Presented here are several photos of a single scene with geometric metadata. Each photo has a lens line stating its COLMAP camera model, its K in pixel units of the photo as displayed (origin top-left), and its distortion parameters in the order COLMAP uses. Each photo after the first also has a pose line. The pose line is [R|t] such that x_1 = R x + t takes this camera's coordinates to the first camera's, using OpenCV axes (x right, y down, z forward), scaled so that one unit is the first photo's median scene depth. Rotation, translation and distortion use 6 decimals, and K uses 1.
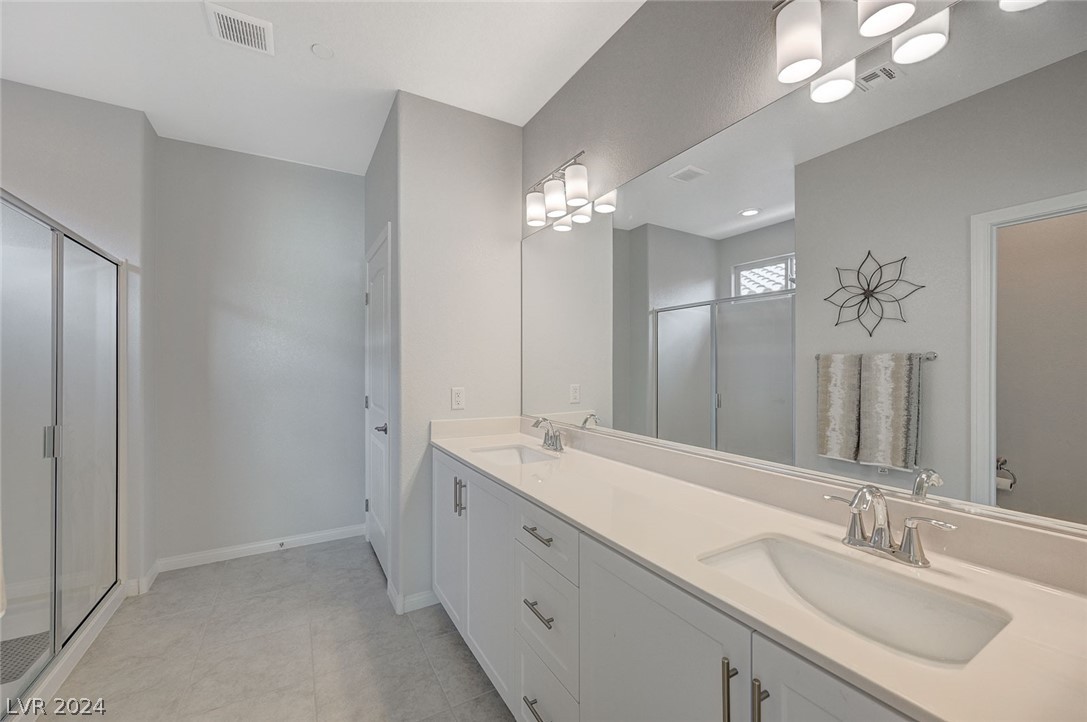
lens RADIAL K [[428.0, 0, 545.2], [0, 428.0, 361.6], [0, 0, 1]] dist [0.000057, -0.000080]
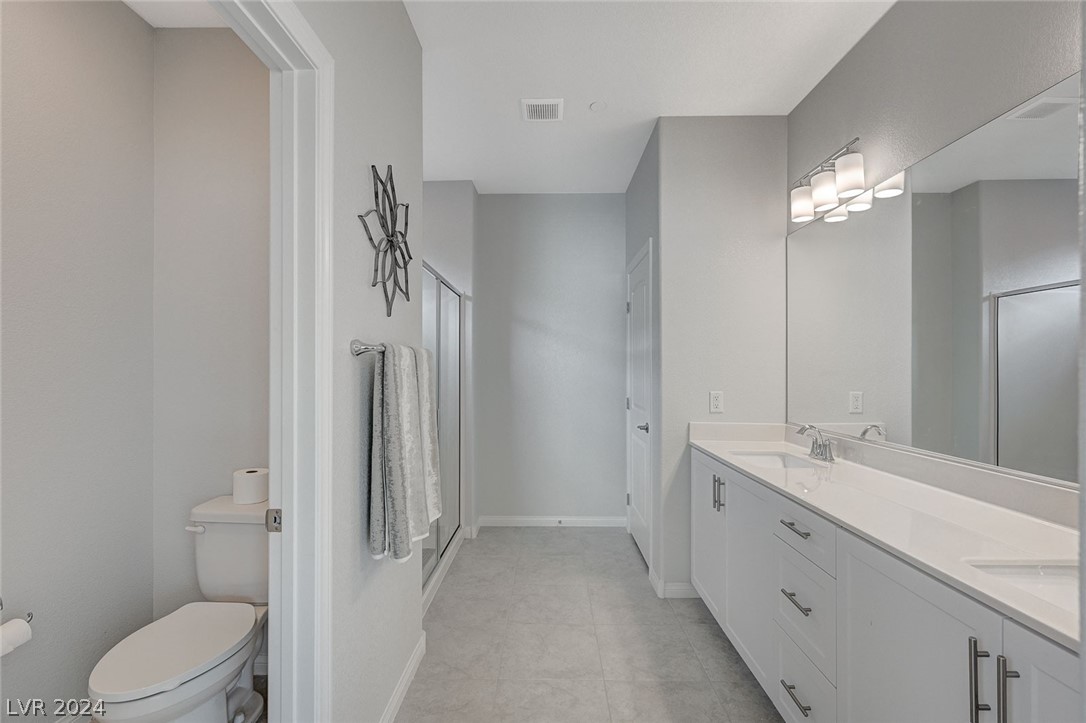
lens RADIAL K [[484.3, 0, 542.7], [0, 484.3, 368.2], [0, 0, 1]] dist [-0.001737, -0.000196]
pose [[0.856159, 0.000310, -0.516712, 0.040463], [0.002695, 0.999984, 0.005066, -0.001763], [0.516705, -0.005730, 0.856144, -0.215073]]
